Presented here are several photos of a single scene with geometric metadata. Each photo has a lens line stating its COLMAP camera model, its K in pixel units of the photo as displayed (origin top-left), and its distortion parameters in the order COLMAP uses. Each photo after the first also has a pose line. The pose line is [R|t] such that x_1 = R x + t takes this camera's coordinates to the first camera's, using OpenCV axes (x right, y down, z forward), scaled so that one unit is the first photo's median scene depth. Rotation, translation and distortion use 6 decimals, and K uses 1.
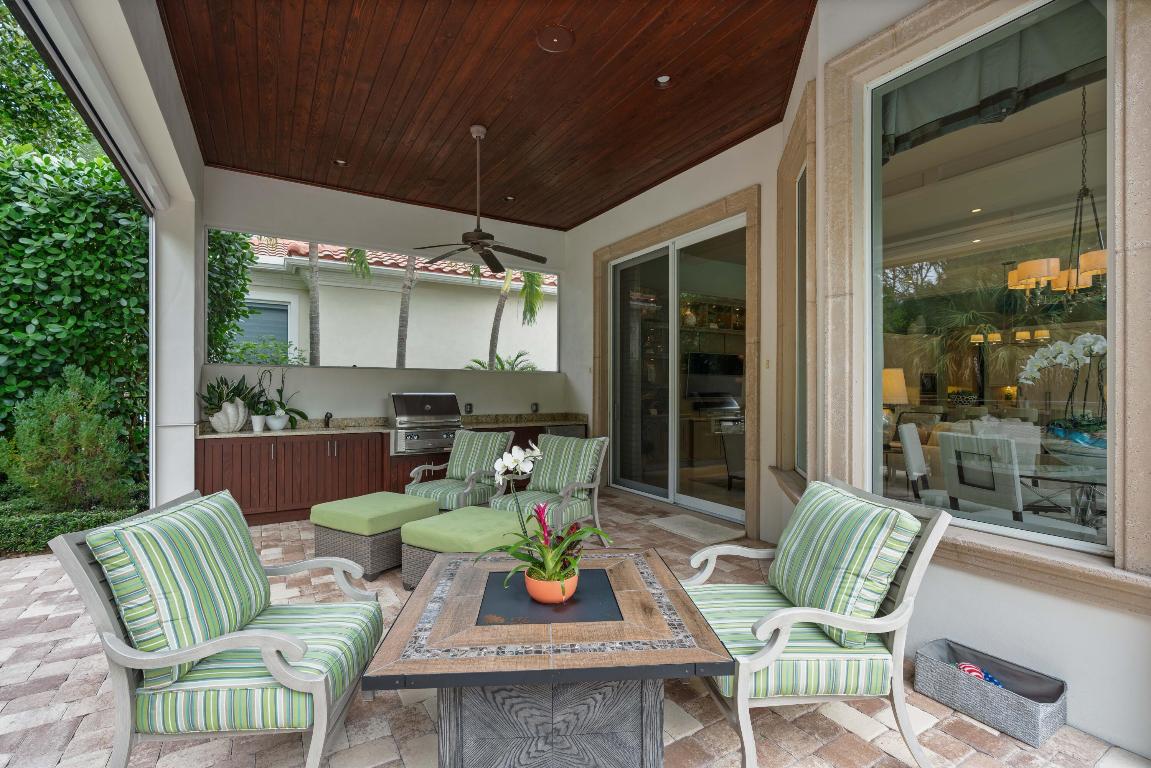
lens RADIAL K [[518.9, 0, 575.5], [0, 518.9, 386.5], [0, 0, 1]] dist [-0.007539, 0.002670]
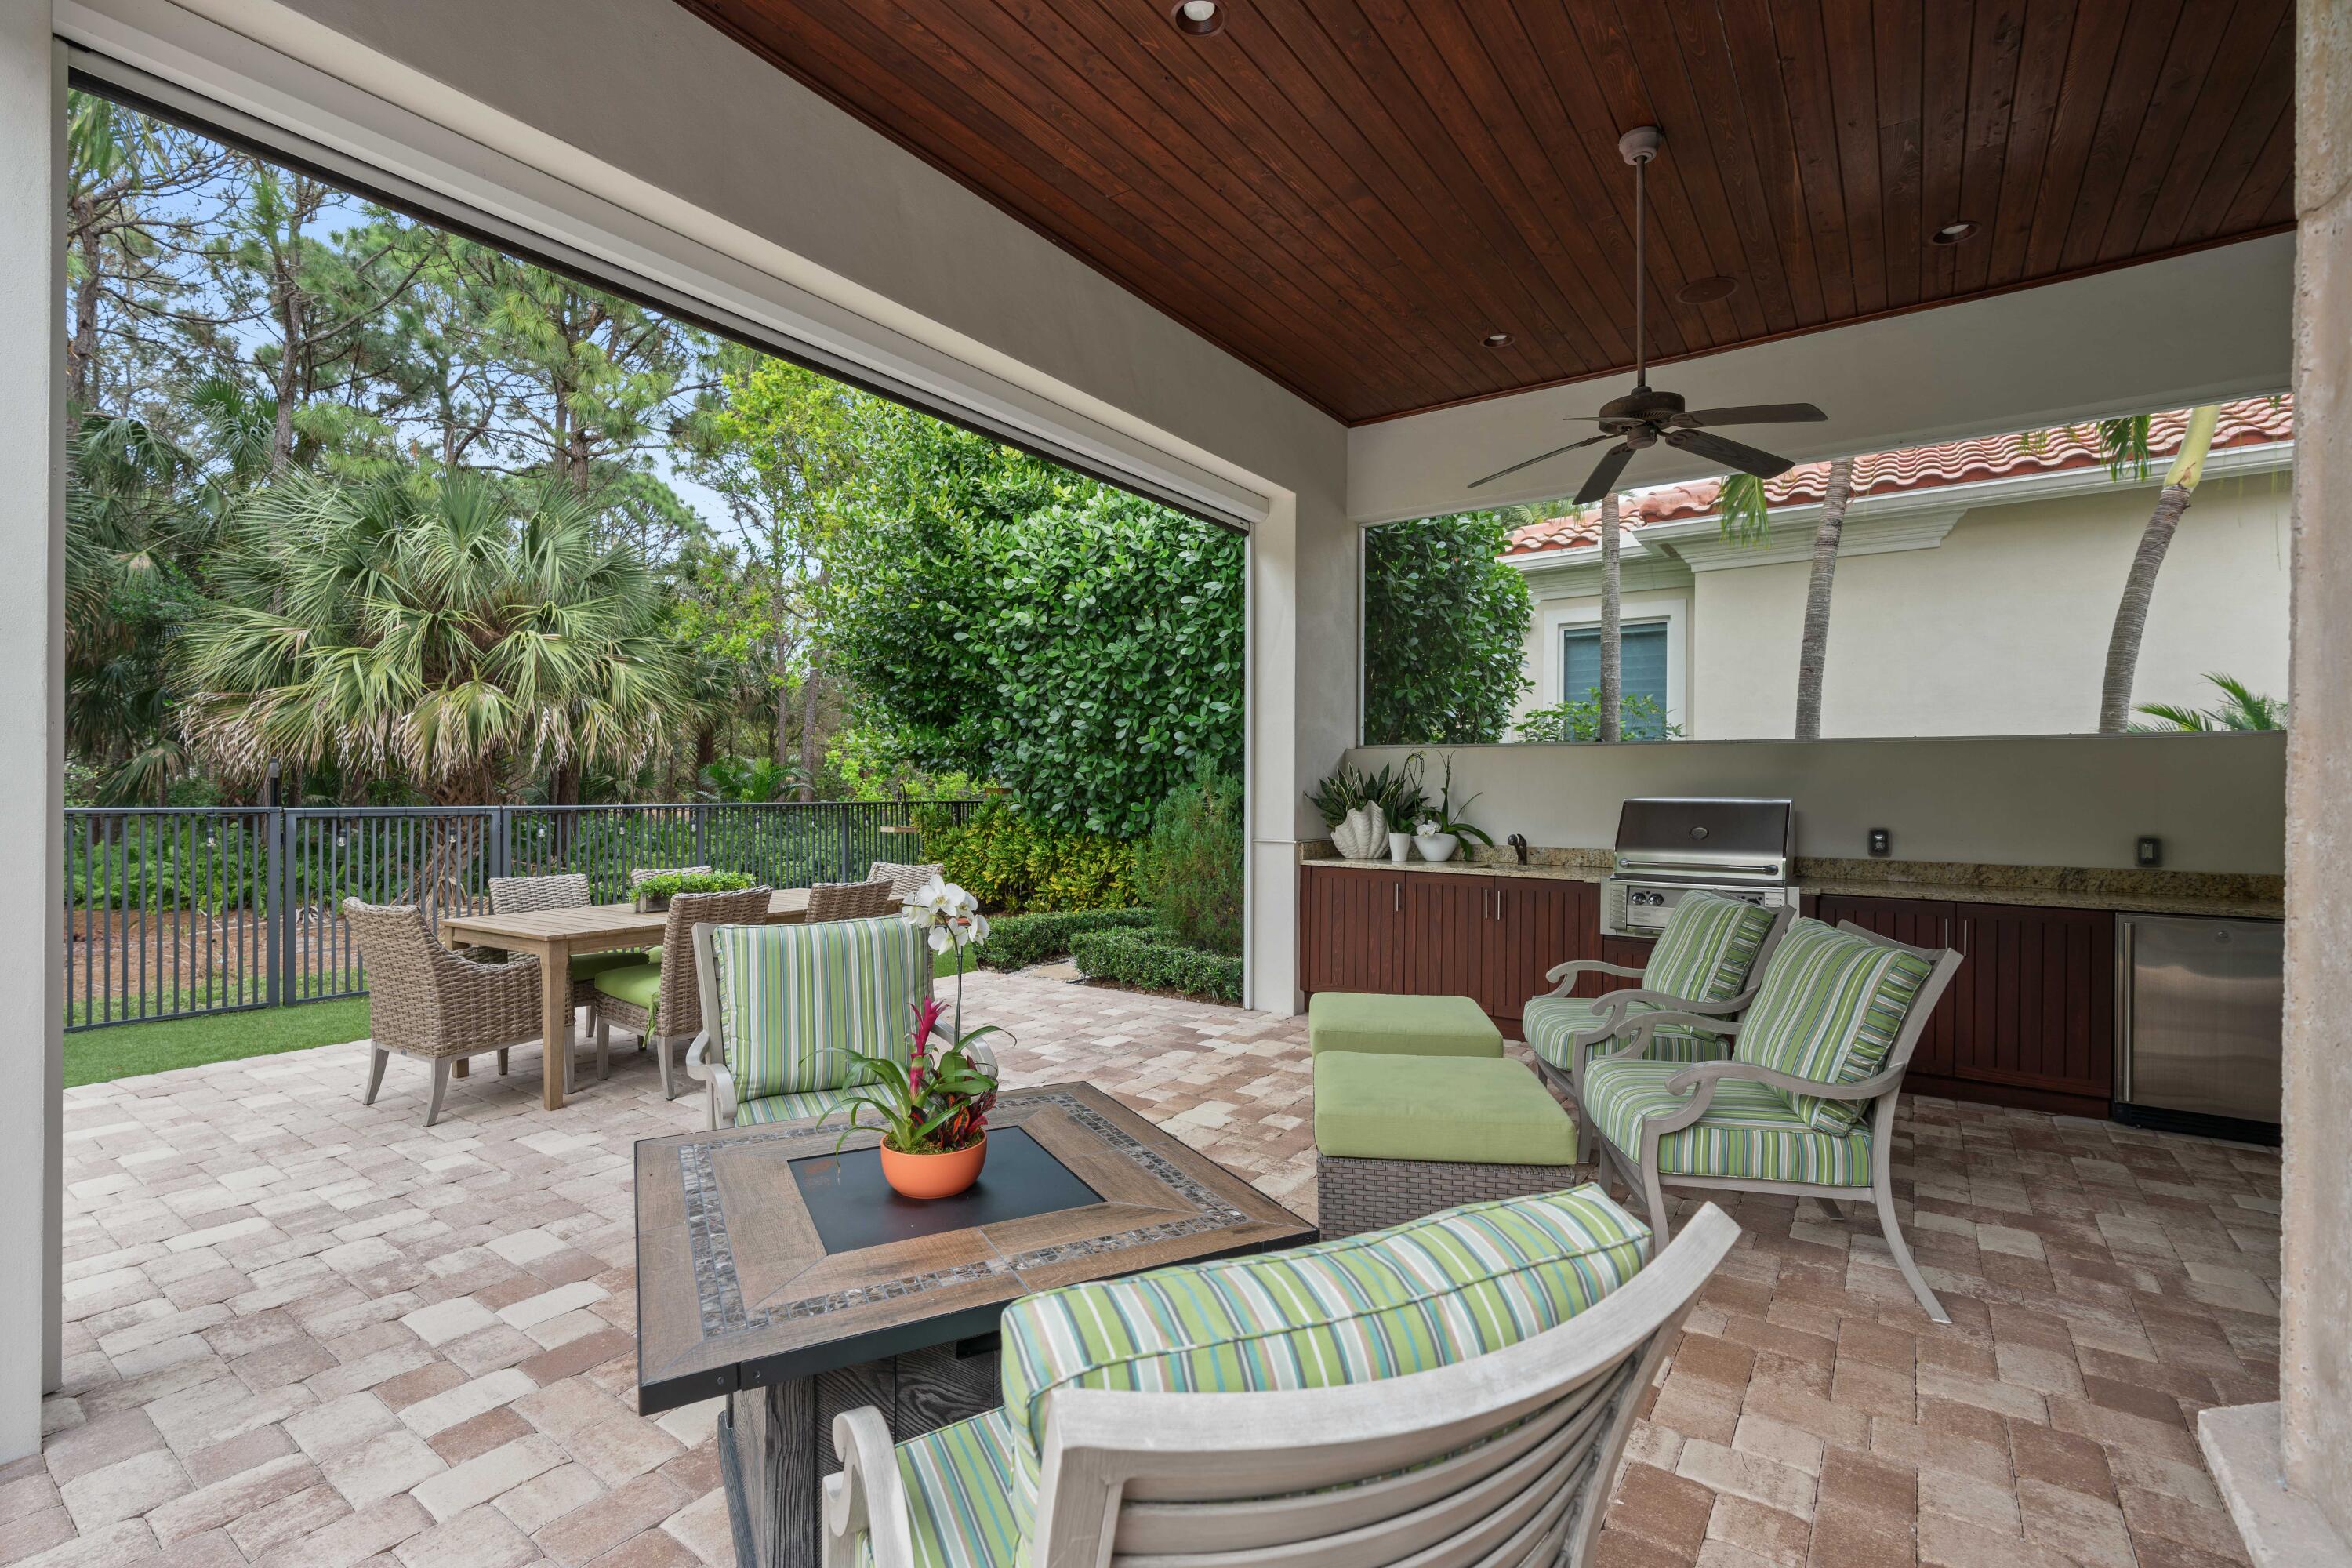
lens RADIAL K [[1060.3, 0, 1166.7], [0, 1060.3, 784.9], [0, 0, 1]] dist [-0.007539, 0.002670]
pose [[0.390372, -0.001165, -0.920657, 0.374369], [-0.002061, 0.999996, -0.002139, 0.005282], [0.920655, 0.002732, 0.390368, 0.302189]]
